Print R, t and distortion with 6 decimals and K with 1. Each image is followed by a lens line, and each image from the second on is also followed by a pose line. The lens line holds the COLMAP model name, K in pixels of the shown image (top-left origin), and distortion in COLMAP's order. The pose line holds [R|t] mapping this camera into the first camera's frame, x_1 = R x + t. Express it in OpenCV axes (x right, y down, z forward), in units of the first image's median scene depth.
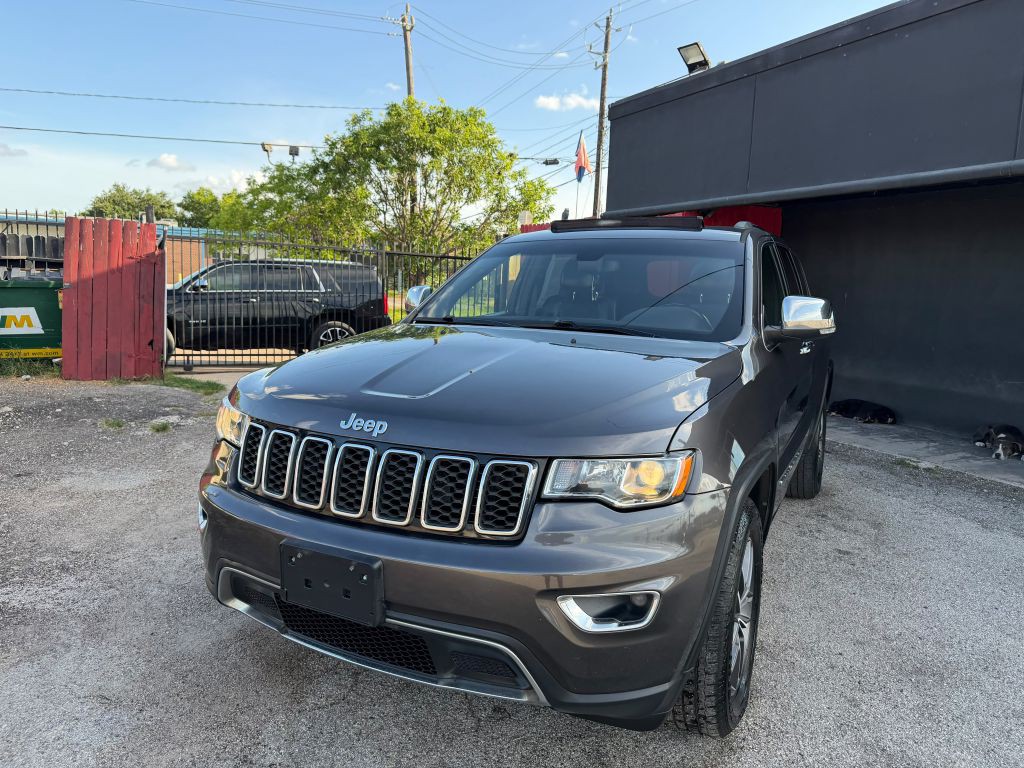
lens RADIAL K [[727.1, 0, 512.4], [0, 727.1, 379.4], [0, 0, 1]] dist [0.077838, -0.127823]
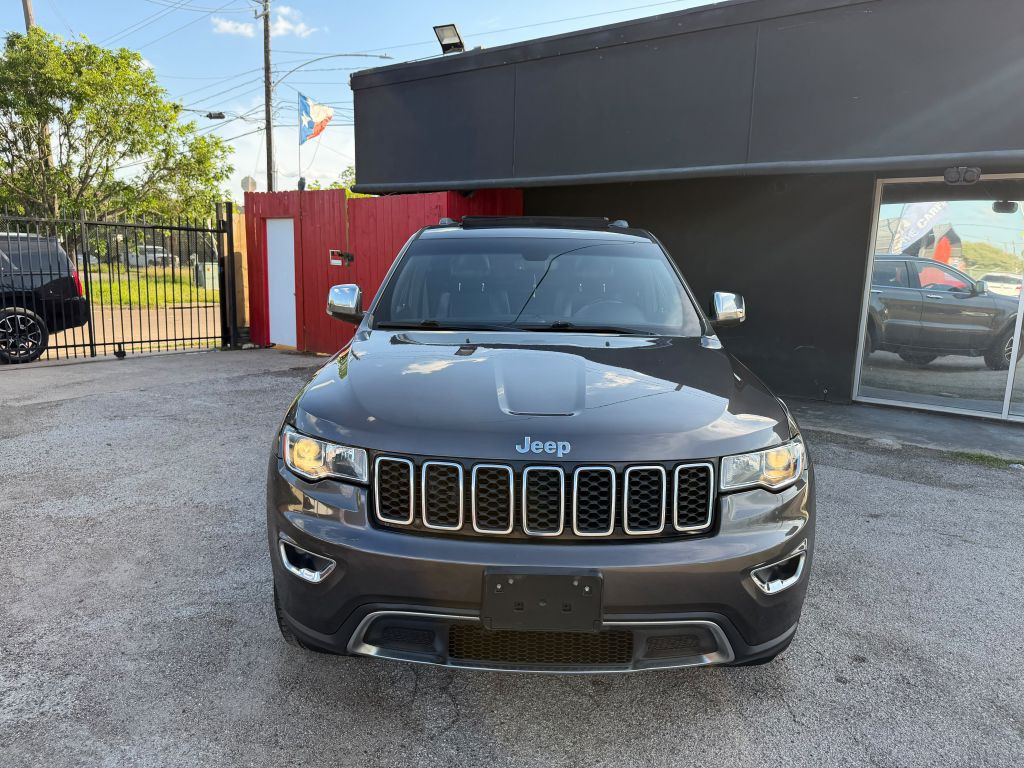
lens RADIAL K [[742.3, 0, 512.0], [0, 742.3, 384.0], [0, 0, 1]] dist [-0.000116, -0.034397]
pose [[0.892982, -0.085755, 0.441847, -0.155528], [0.061385, 0.995713, 0.069192, -0.022459], [-0.445886, -0.034665, 0.894418, 0.020030]]
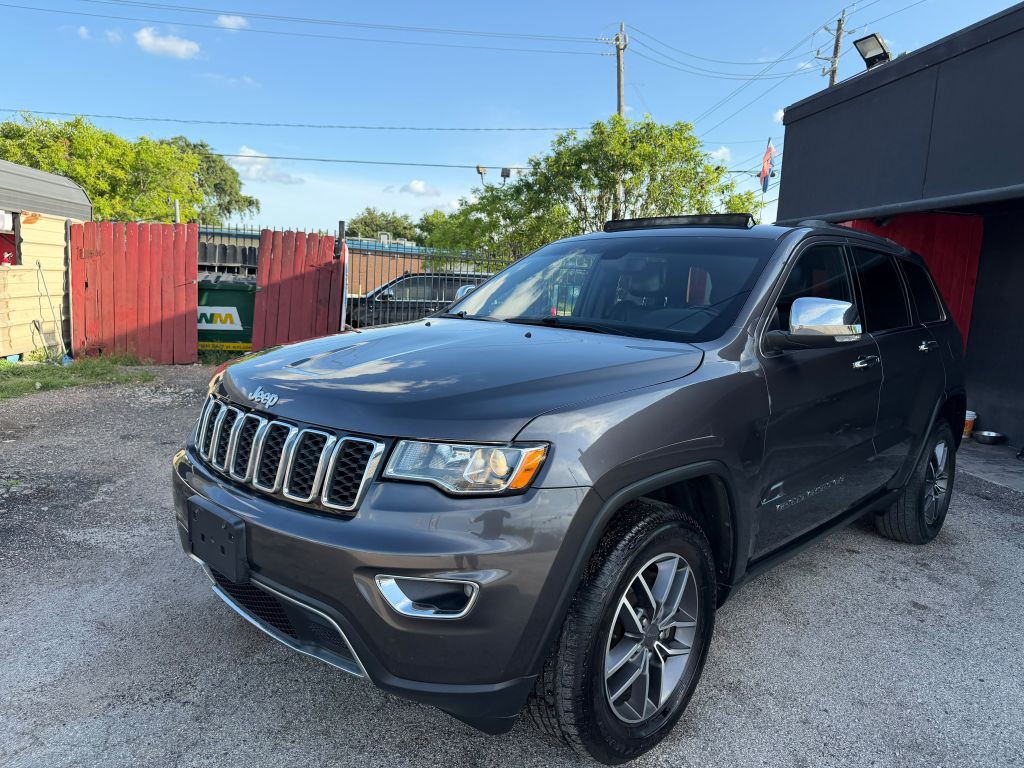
lens RADIAL K [[727.7, 0, 512.0], [0, 727.7, 384.0], [0, 0, 1]] dist [0.048341, -0.064600]
pose [[0.954434, 0.056573, -0.293011, 0.101316], [-0.062272, 0.998008, -0.010152, 0.007035], [0.291853, 0.027936, 0.956055, 0.018308]]
